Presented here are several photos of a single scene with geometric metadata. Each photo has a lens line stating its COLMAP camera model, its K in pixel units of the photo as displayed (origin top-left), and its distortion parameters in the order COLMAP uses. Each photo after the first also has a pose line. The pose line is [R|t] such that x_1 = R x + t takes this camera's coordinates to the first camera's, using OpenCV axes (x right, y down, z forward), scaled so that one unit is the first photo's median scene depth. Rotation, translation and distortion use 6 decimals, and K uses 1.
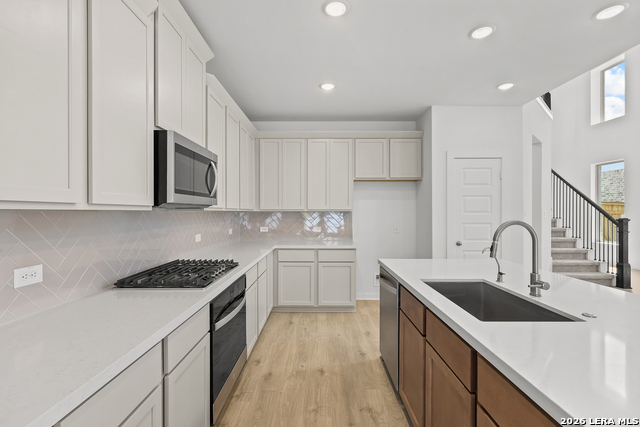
lens RADIAL K [[294.5, 0, 320.4], [0, 294.5, 208.5], [0, 0, 1]] dist [-0.005395, 0.002293]
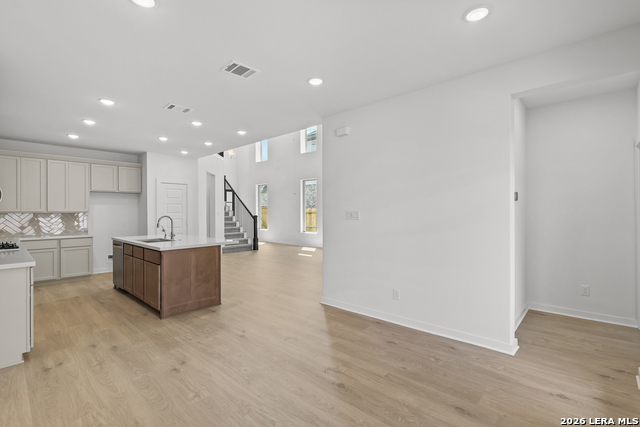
lens RADIAL K [[294.5, 0, 318.3], [0, 294.5, 212.4], [0, 0, 1]] dist [-0.005395, 0.002293]
pose [[0.677576, -0.004426, 0.735439, -0.209962], [-0.001621, 0.999970, 0.007512, -0.005332], [-0.735451, -0.006282, 0.677549, -0.906605]]
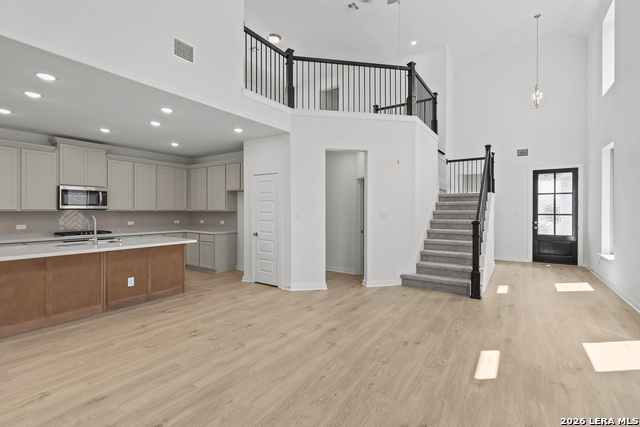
lens RADIAL K [[294.5, 0, 319.1], [0, 294.5, 211.5], [0, 0, 1]] dist [-0.005395, 0.002293]
pose [[0.831028, 0.006079, -0.556198, 1.517238], [0.001256, 0.999917, 0.012805, -0.010695], [0.556230, -0.011340, 0.830951, -0.027766]]
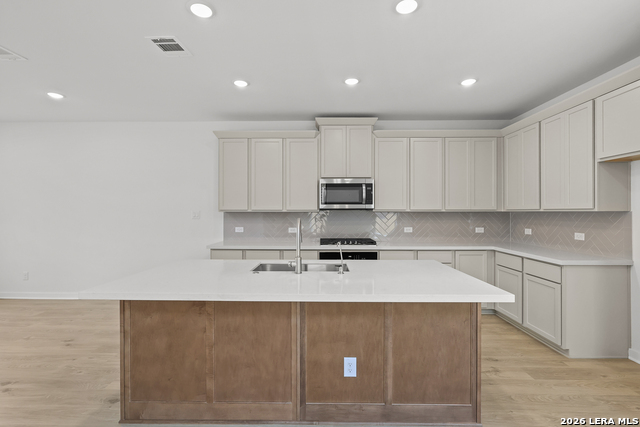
lens RADIAL K [[294.5, 0, 318.3], [0, 294.5, 211.5], [0, 0, 1]] dist [-0.005395, 0.002293]
pose [[-0.013439, -0.003558, -0.999903, 0.829800], [0.009957, 0.999944, -0.003692, 0.006174], [0.999860, -0.010006, -0.013403, 0.438781]]
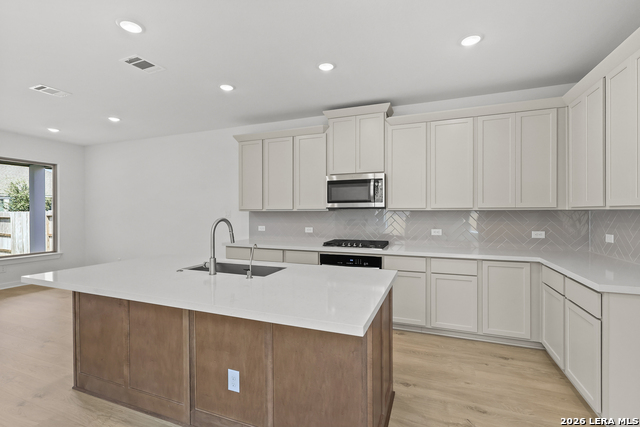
lens RADIAL K [[294.5, 0, 319.2], [0, 294.5, 212.3], [0, 0, 1]] dist [-0.005395, 0.002293]
pose [[-0.364696, 0.002314, -0.931124, 0.709196], [0.011605, 0.999931, -0.002061, 0.009626], [0.931054, -0.011557, -0.364698, 0.766940]]
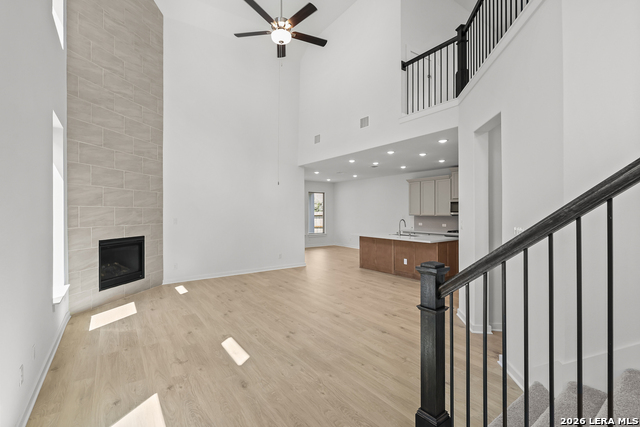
lens RADIAL K [[294.5, 0, 316.3], [0, 294.5, 211.1], [0, 0, 1]] dist [-0.005395, 0.002293]
pose [[-0.818854, 0.002399, -0.573997, 1.749497], [0.008555, 0.999931, -0.008025, -0.024121], [0.573938, -0.011482, -0.818818, 1.589139]]
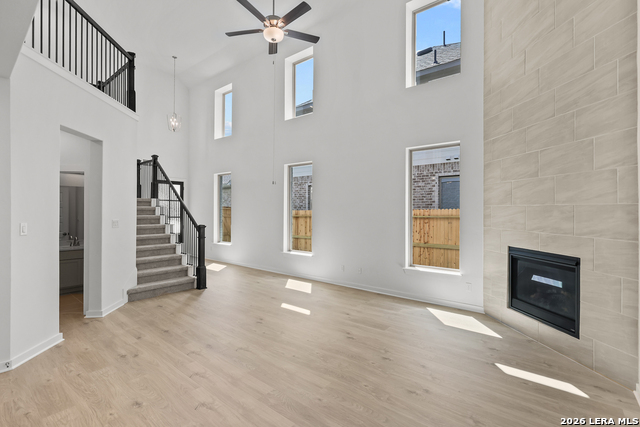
lens RADIAL K [[294.5, 0, 318.8], [0, 294.5, 212.9], [0, 0, 1]] dist [-0.005395, 0.002293]
pose [[0.626096, -0.000551, 0.779746, 0.597878], [-0.011606, 0.999882, 0.010026, -0.037611], [-0.779659, -0.015327, 0.626016, -0.037438]]
